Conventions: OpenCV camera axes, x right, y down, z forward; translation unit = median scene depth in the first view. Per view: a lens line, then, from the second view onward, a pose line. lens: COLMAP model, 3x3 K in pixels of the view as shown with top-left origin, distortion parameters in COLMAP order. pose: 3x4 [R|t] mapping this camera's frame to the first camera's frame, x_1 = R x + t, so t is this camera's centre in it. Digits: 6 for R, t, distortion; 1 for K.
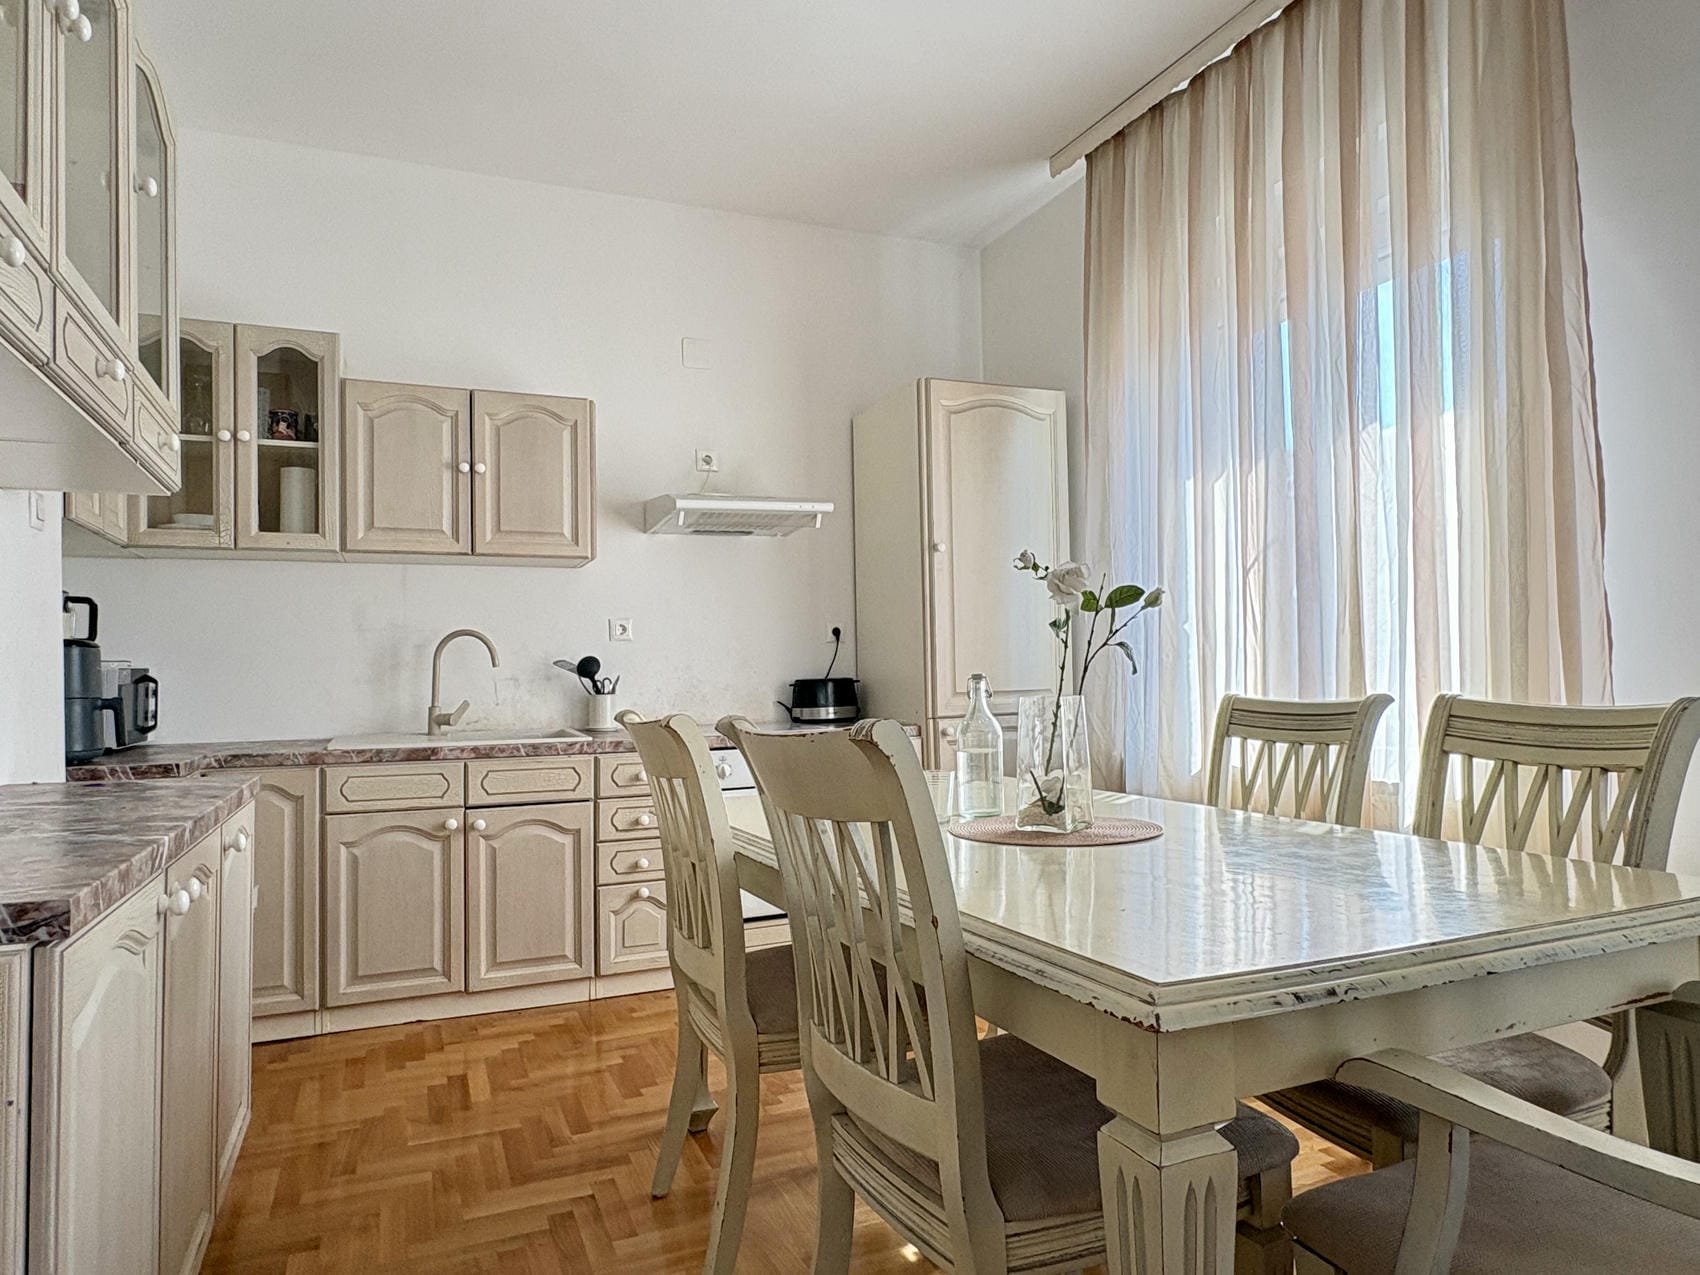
lens RADIAL K [[1077.3, 0, 850.0], [0, 1077.3, 637.5], [0, 0, 1]] dist [0.000432, 0.000053]
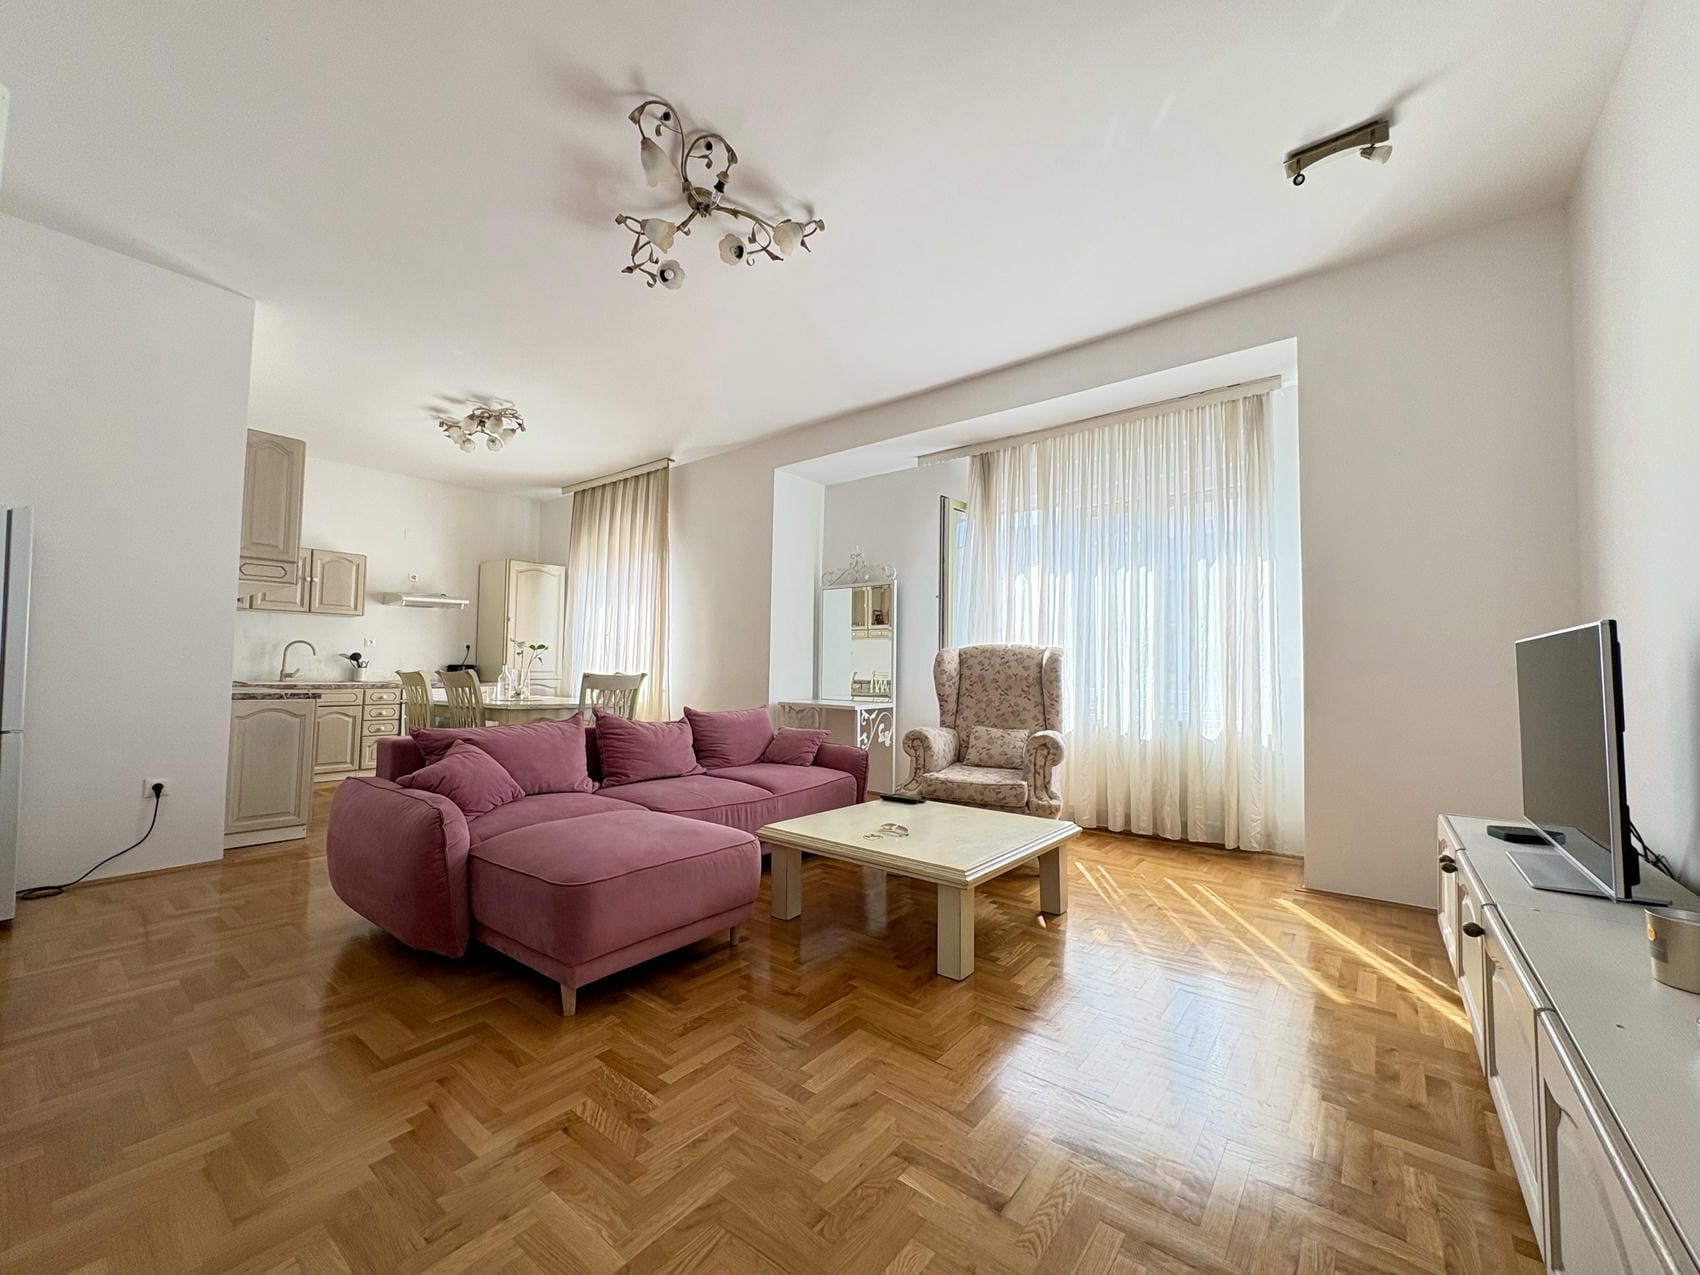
lens RADIAL K [[666.1, 0, 850.0], [0, 666.1, 637.5], [0, 0, 1]] dist [-0.000566, -0.000050]
pose [[0.876128, 0.053023, 0.479153, 0.028276], [-0.045965, 0.998593, -0.026456, -0.032704], [-0.479882, 0.001154, 0.877333, -1.021486]]
